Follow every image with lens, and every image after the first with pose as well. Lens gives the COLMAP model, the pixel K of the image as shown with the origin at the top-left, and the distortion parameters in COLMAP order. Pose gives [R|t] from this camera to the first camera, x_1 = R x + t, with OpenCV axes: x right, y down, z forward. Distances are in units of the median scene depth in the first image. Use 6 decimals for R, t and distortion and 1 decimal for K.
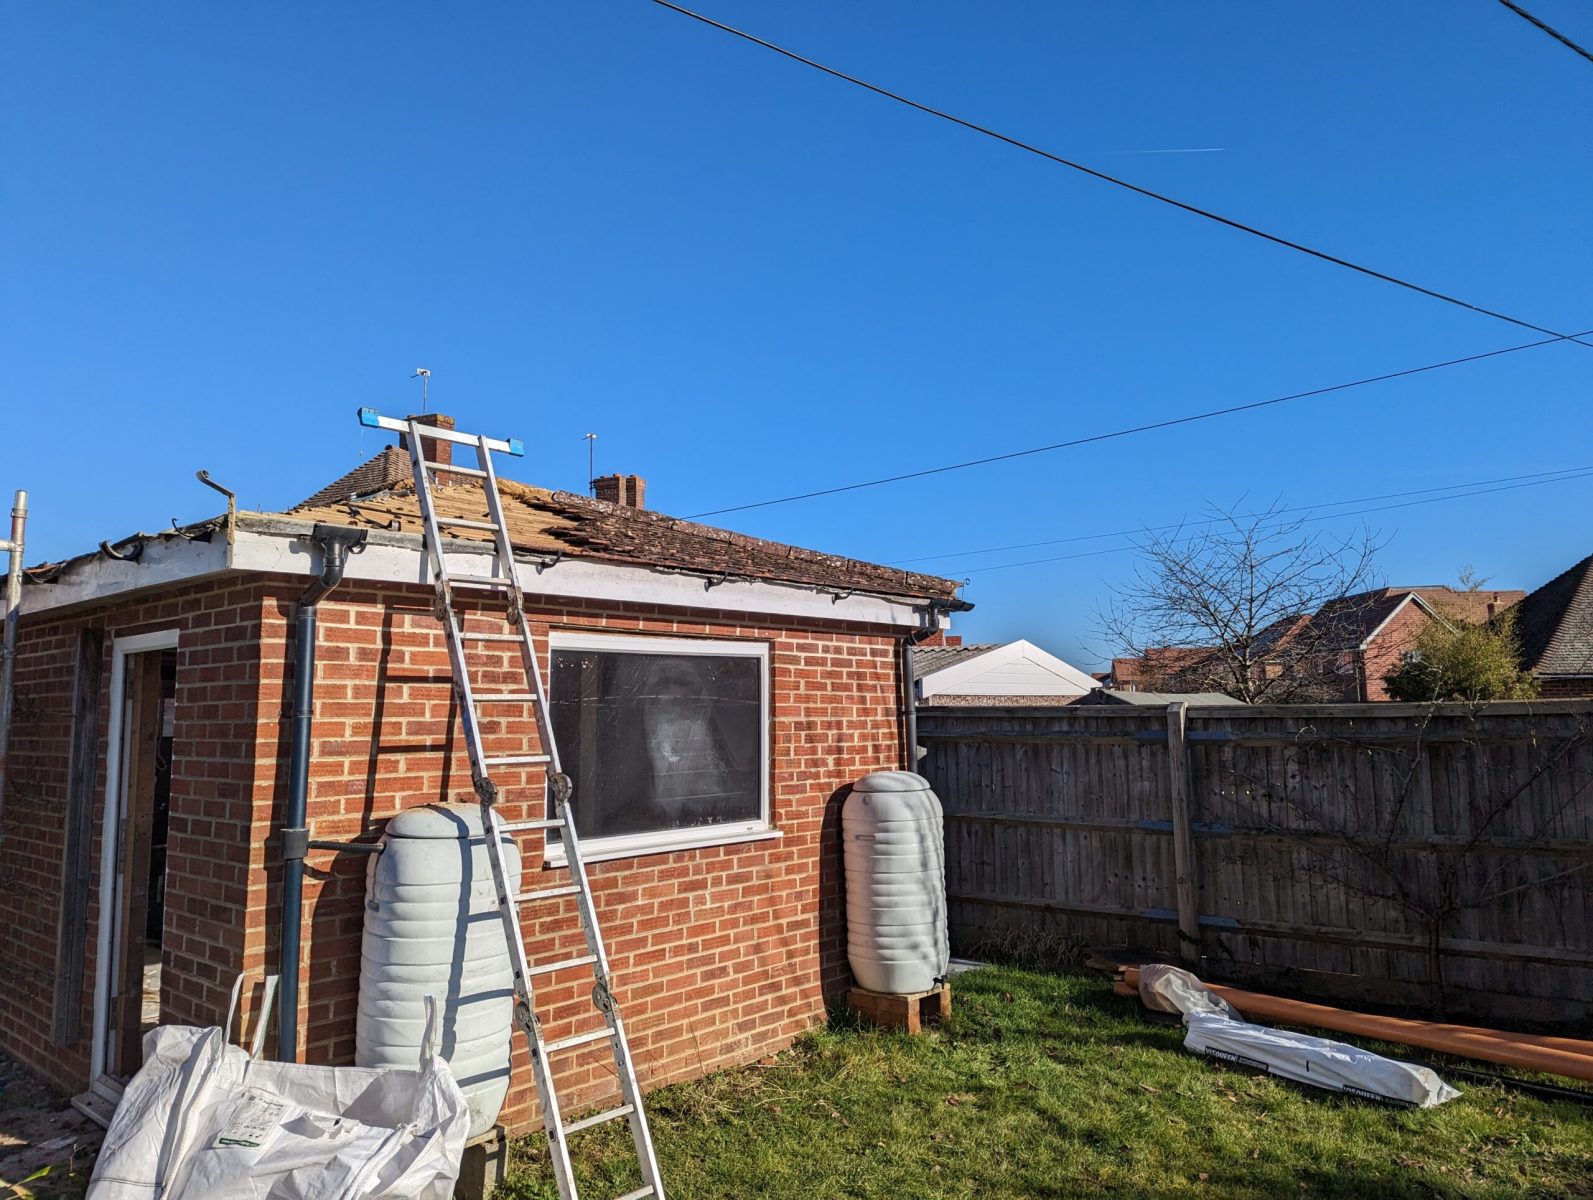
lens RADIAL K [[1115.4, 0, 810.0], [0, 1115.4, 604.3], [0, 0, 1]] dist [0.069380, -0.065320]
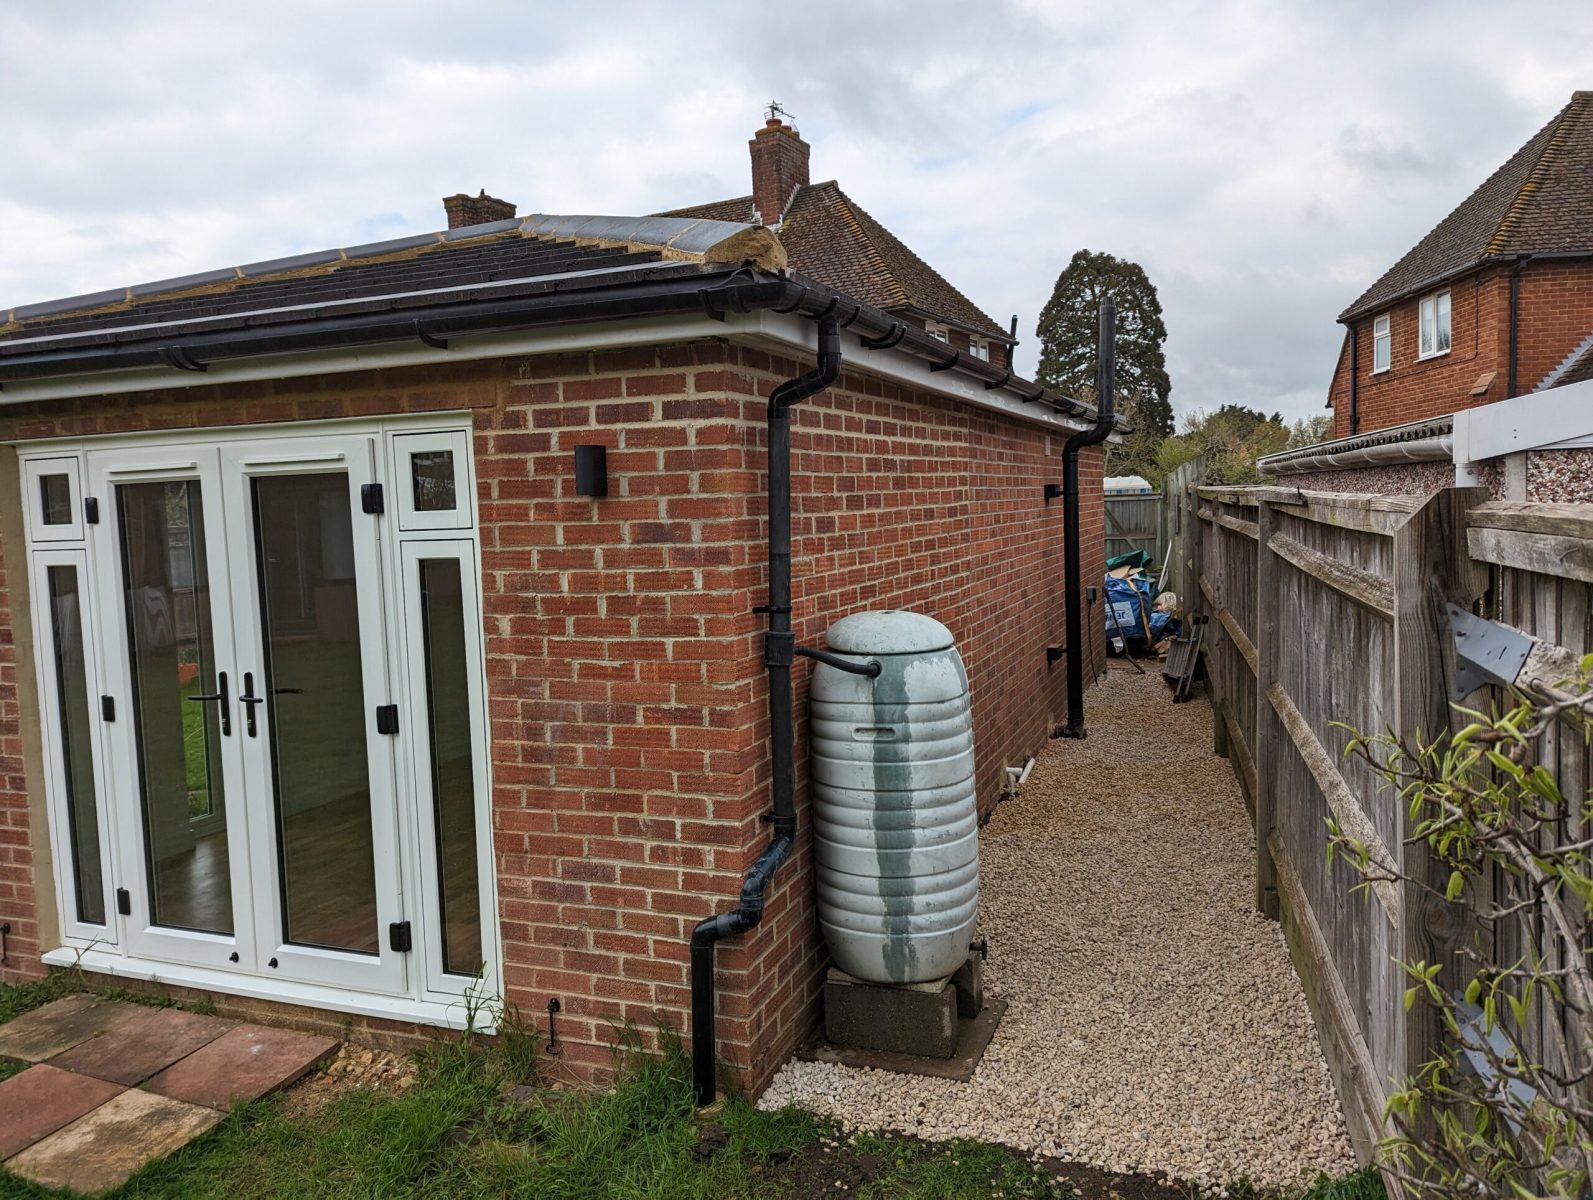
lens RADIAL K [[1115.4, 0, 803.9], [0, 1115.4, 591.6], [0, 0, 1]] dist [0.069380, -0.065320]
pose [[0.349158, 0.069589, -0.934476, 0.471349], [0.126937, 0.984534, 0.120746, 0.060322], [0.928426, -0.160779, 0.334925, 0.755652]]
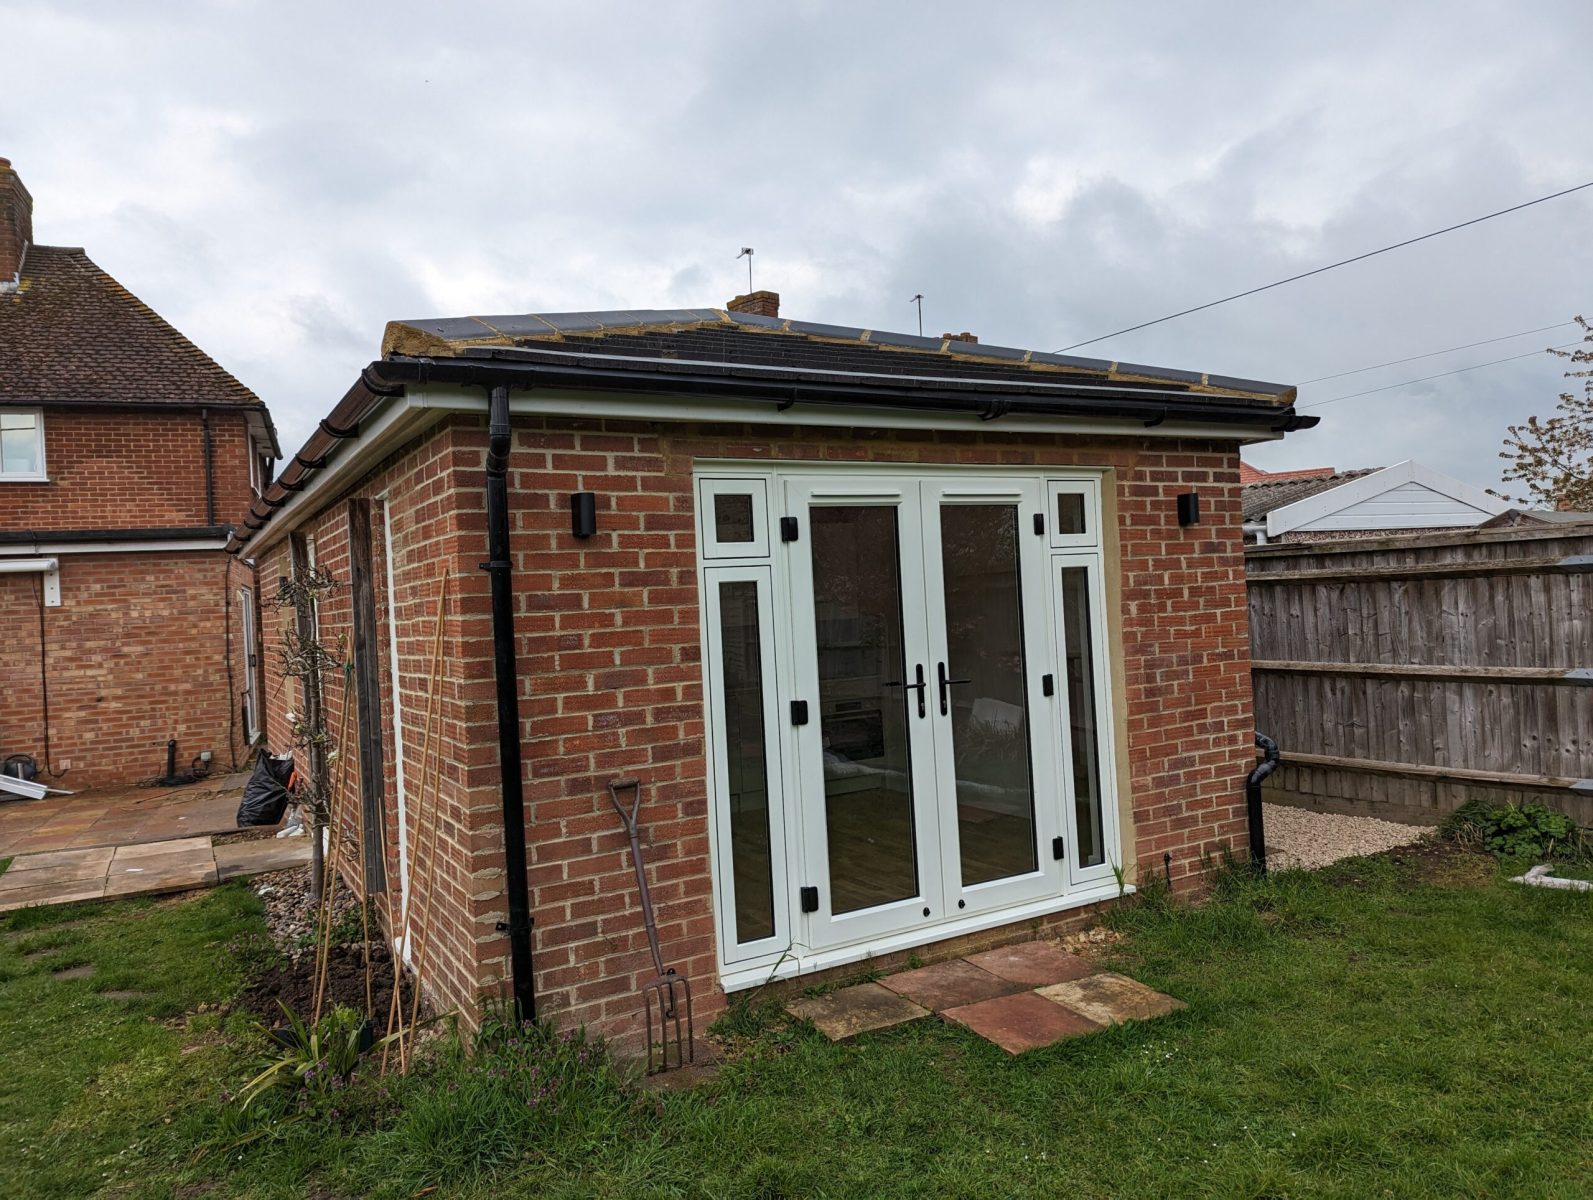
lens RADIAL K [[1115.4, 0, 810.1], [0, 1115.4, 602.2], [0, 0, 1]] dist [0.069380, -0.065320]
pose [[0.948642, -0.040978, -0.313686, 0.041711], [0.076104, 0.992016, 0.100560, 0.025503], [0.307060, -0.119268, 0.944187, 0.093613]]
